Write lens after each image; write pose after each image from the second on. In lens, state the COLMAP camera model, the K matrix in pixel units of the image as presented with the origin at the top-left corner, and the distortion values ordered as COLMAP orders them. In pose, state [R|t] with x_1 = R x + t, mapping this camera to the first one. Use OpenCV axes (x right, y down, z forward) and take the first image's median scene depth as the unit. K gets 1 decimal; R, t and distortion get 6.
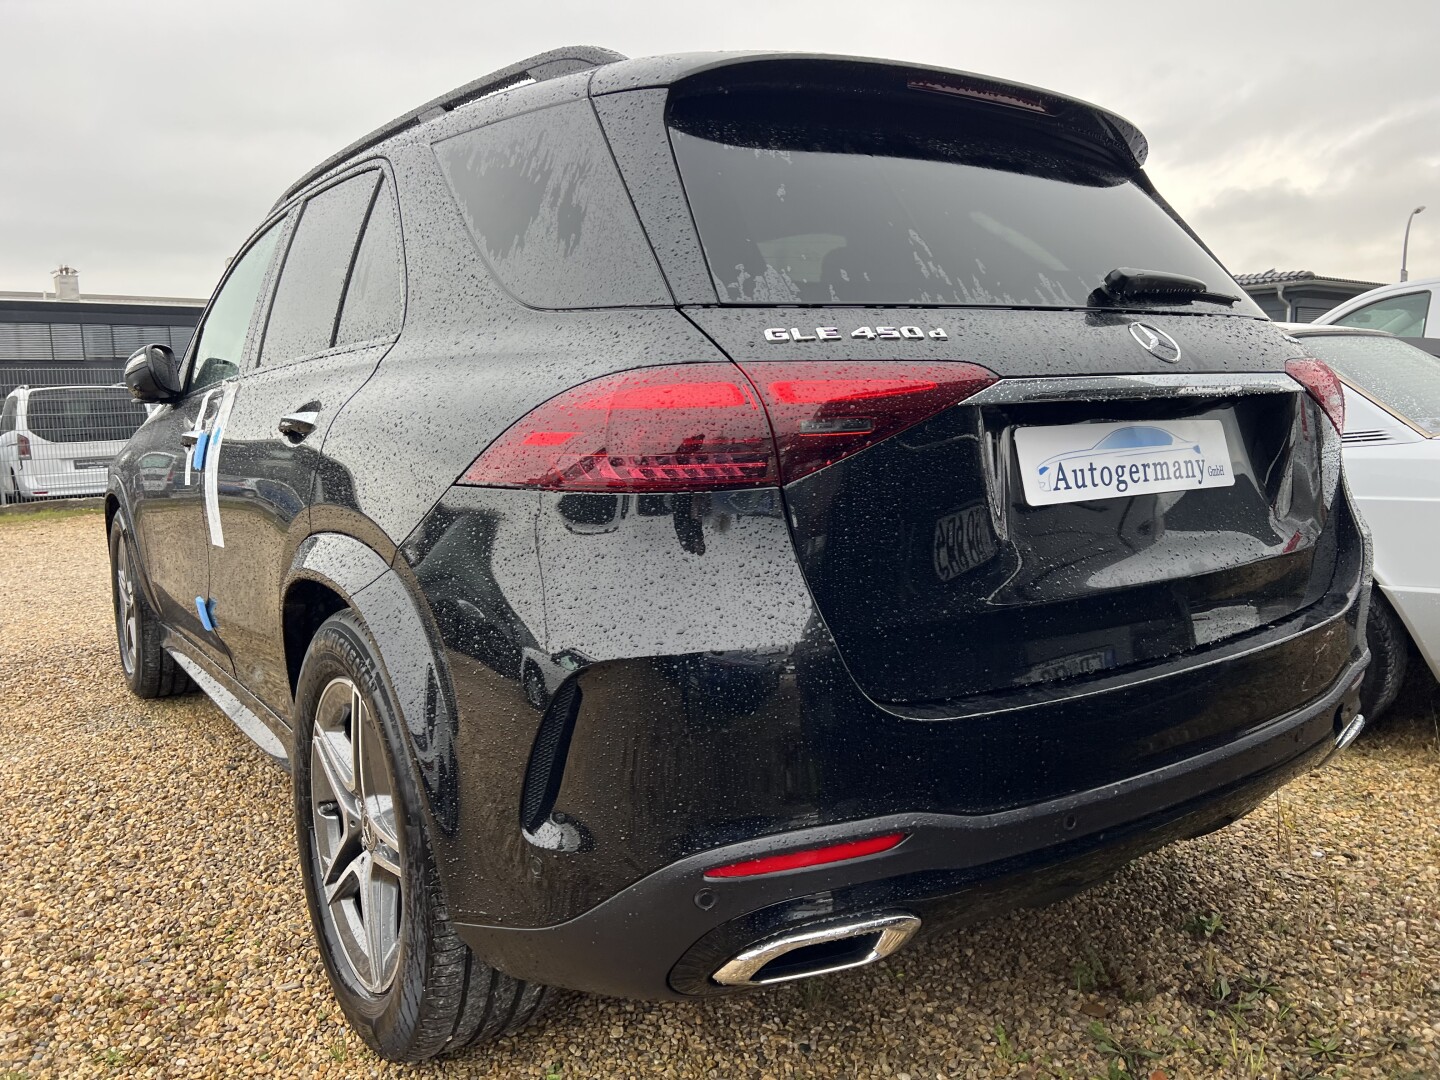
lens RADIAL K [[1082.5, 0, 725.7], [0, 1082.5, 548.5], [0, 0, 1]] dist [0.066846, -0.077885]
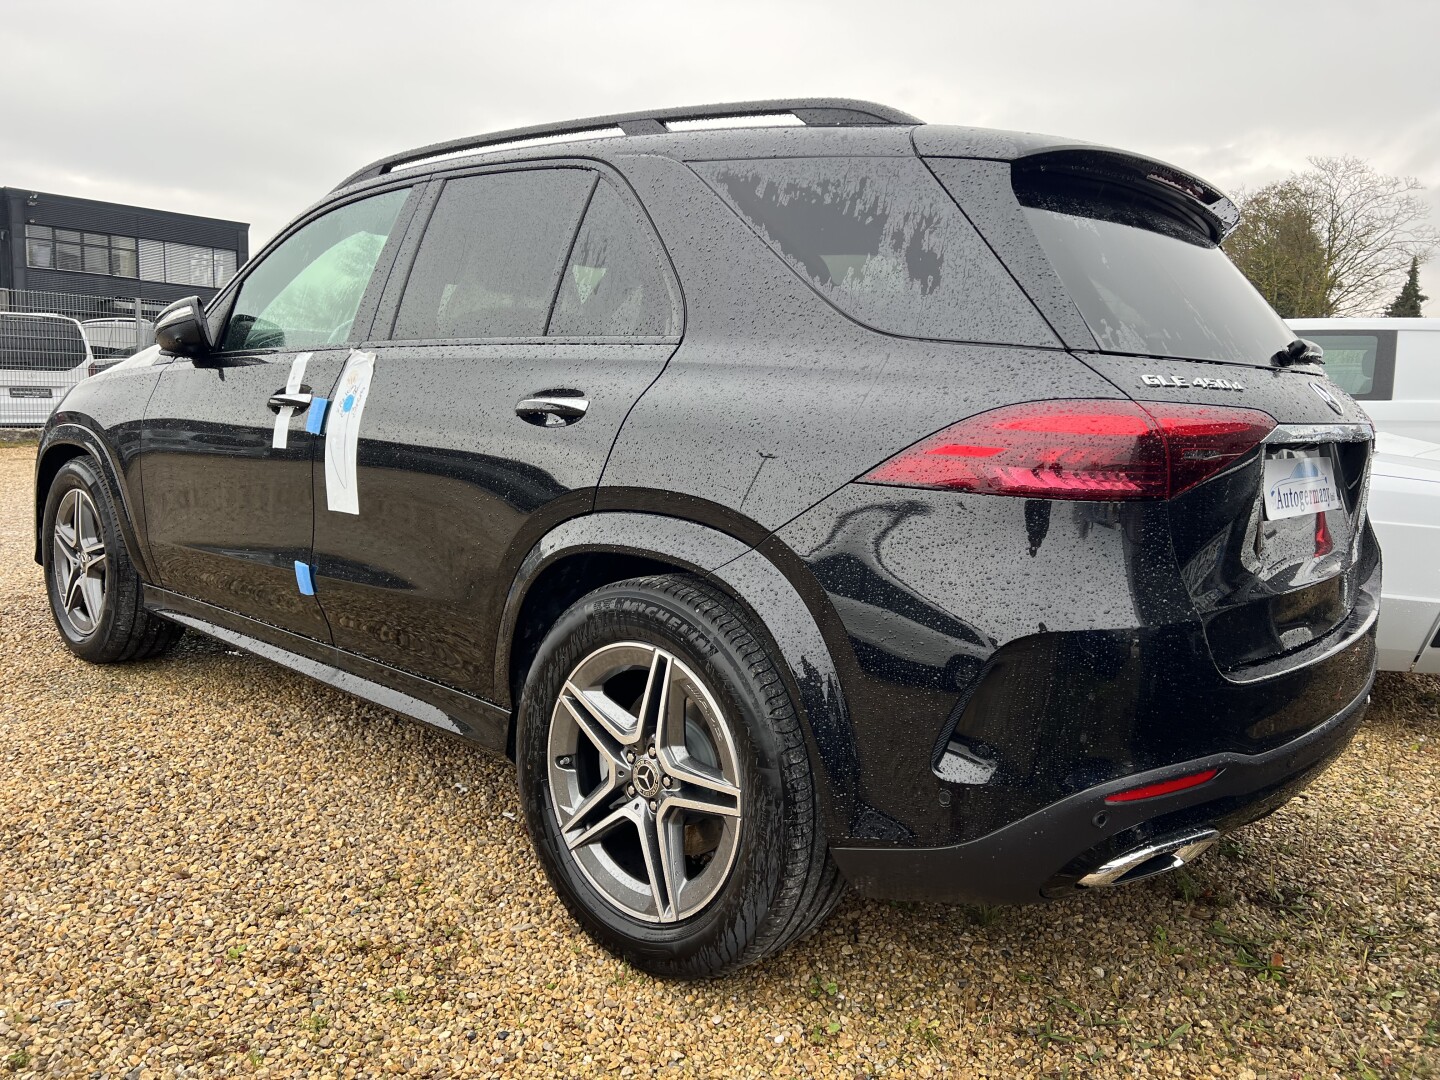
lens RADIAL K [[1082.5, 0, 730.3], [0, 1082.5, 542.8], [0, 0, 1]] dist [0.066846, -0.077885]
pose [[0.970142, 0.039252, 0.239341, -0.620394], [-0.042785, 0.999038, 0.009582, 0.002424], [-0.238735, -0.019536, 0.970888, -0.113171]]
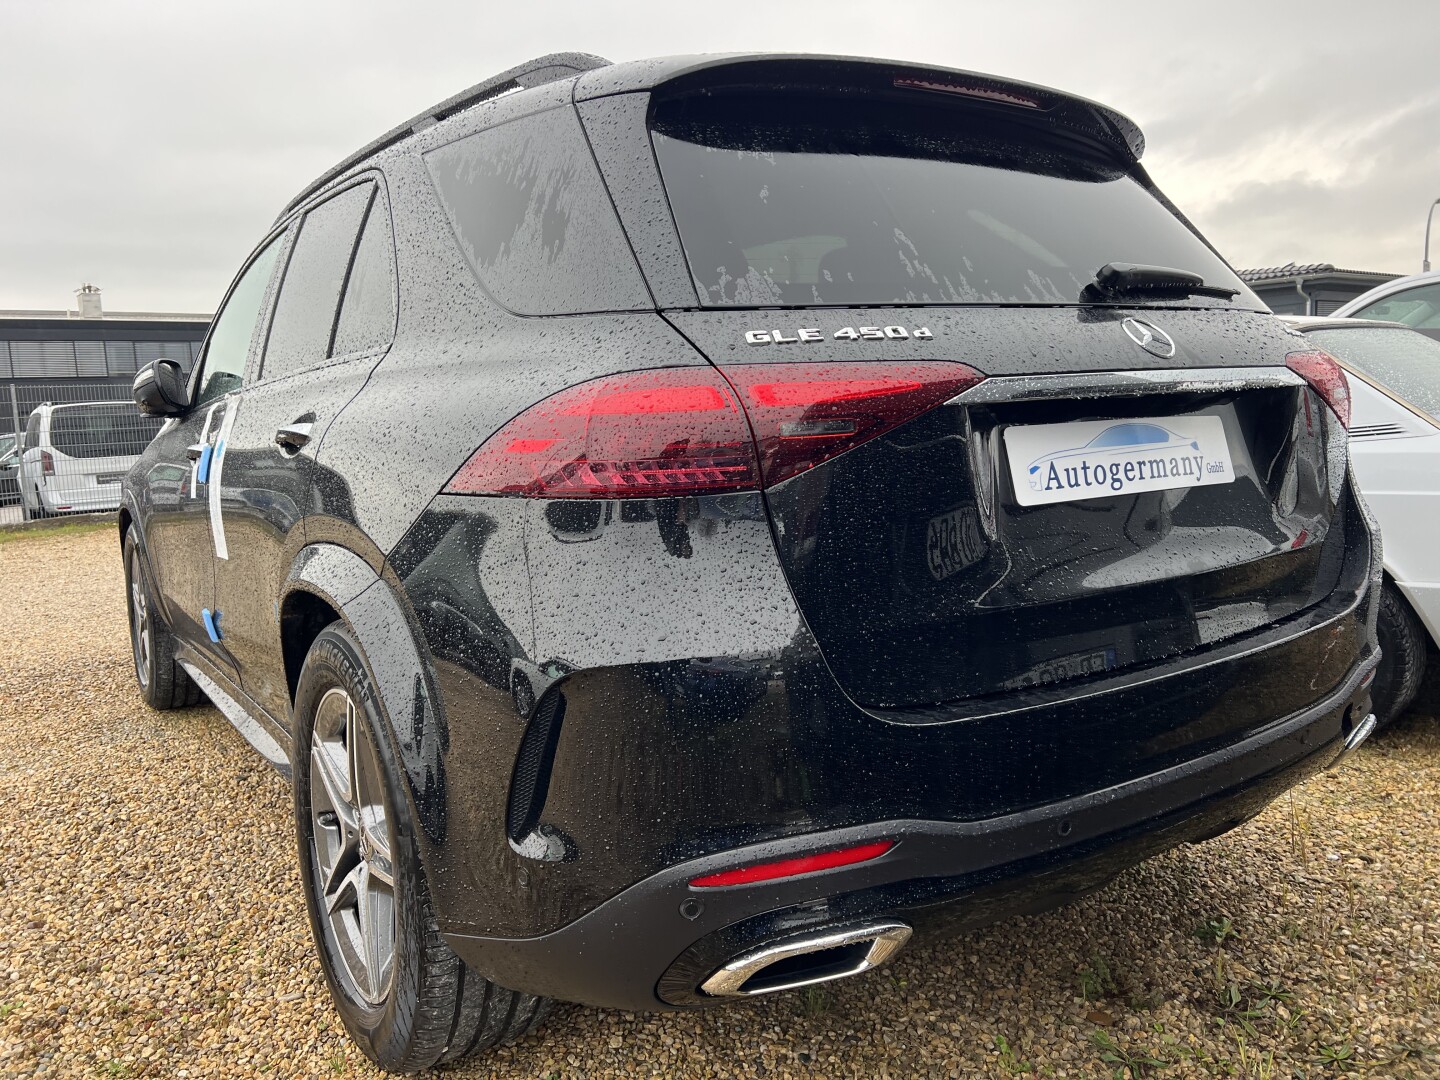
lens RADIAL K [[1082.5, 0, 717.0], [0, 1082.5, 548.6], [0, 0, 1]] dist [0.066846, -0.077885]
pose [[0.999619, -0.013791, -0.023896, 0.026197], [0.013681, 0.999895, -0.004786, 0.000125], [0.023960, 0.004457, 0.999703, 0.008675]]
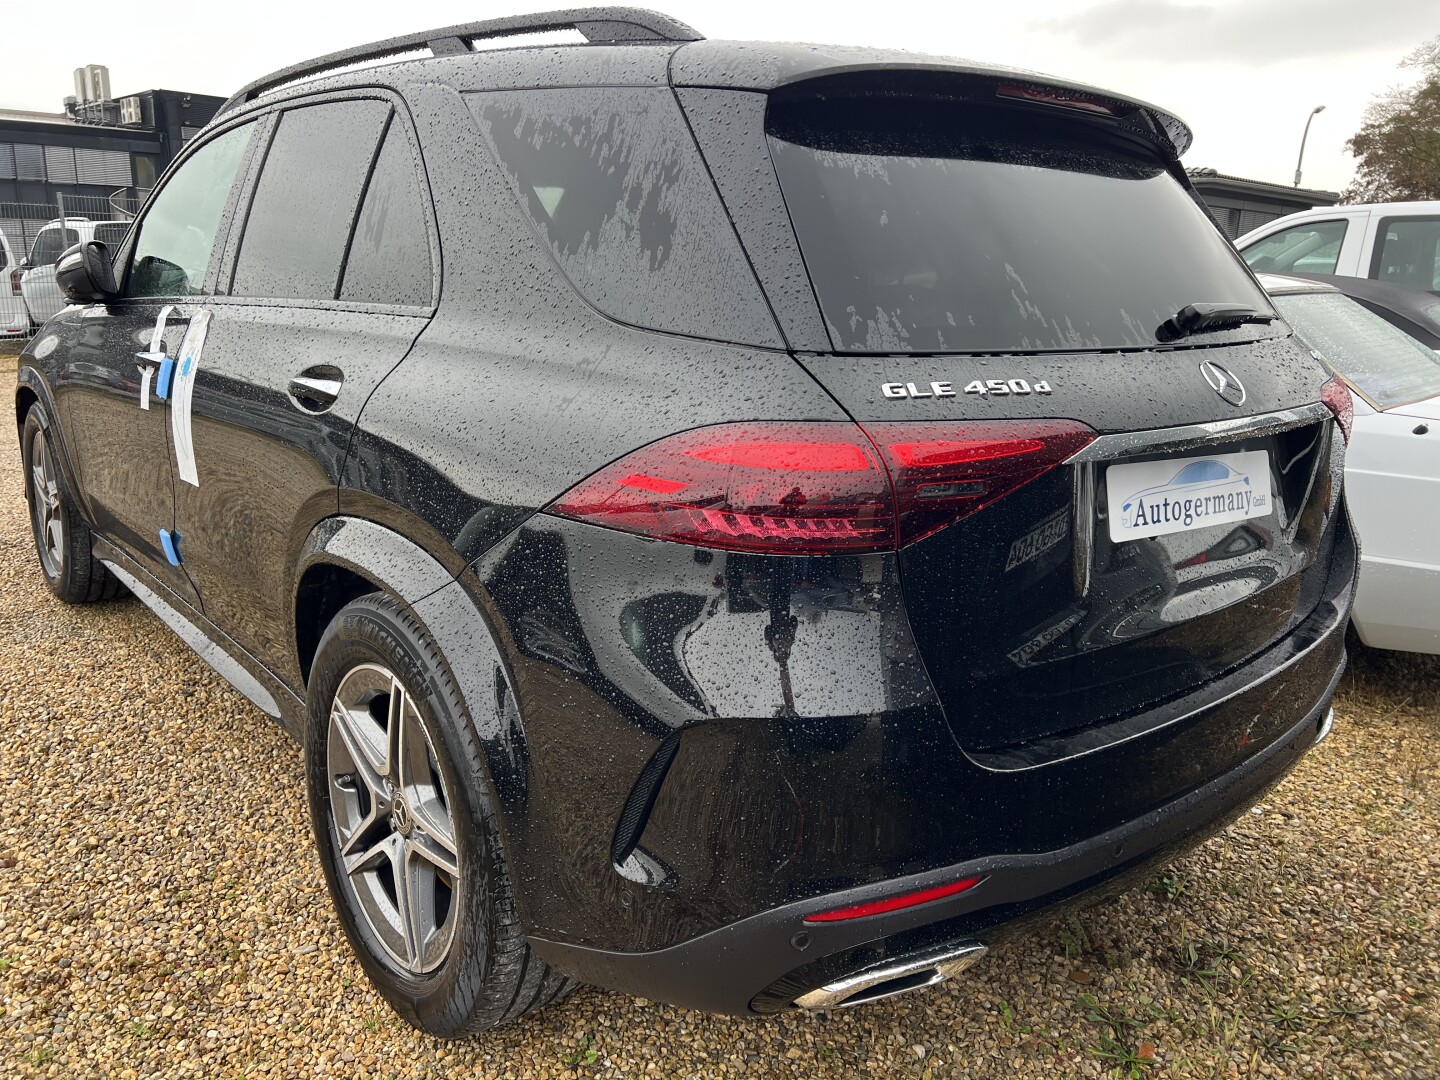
lens RADIAL K [[1082.5, 0, 710.1], [0, 1082.5, 549.7], [0, 0, 1]] dist [0.066846, -0.077885]
pose [[0.994894, 0.031537, 0.095866, -0.177763], [-0.043378, 0.991326, 0.124057, -0.142902], [-0.091123, -0.127582, 0.987633, 0.017817]]
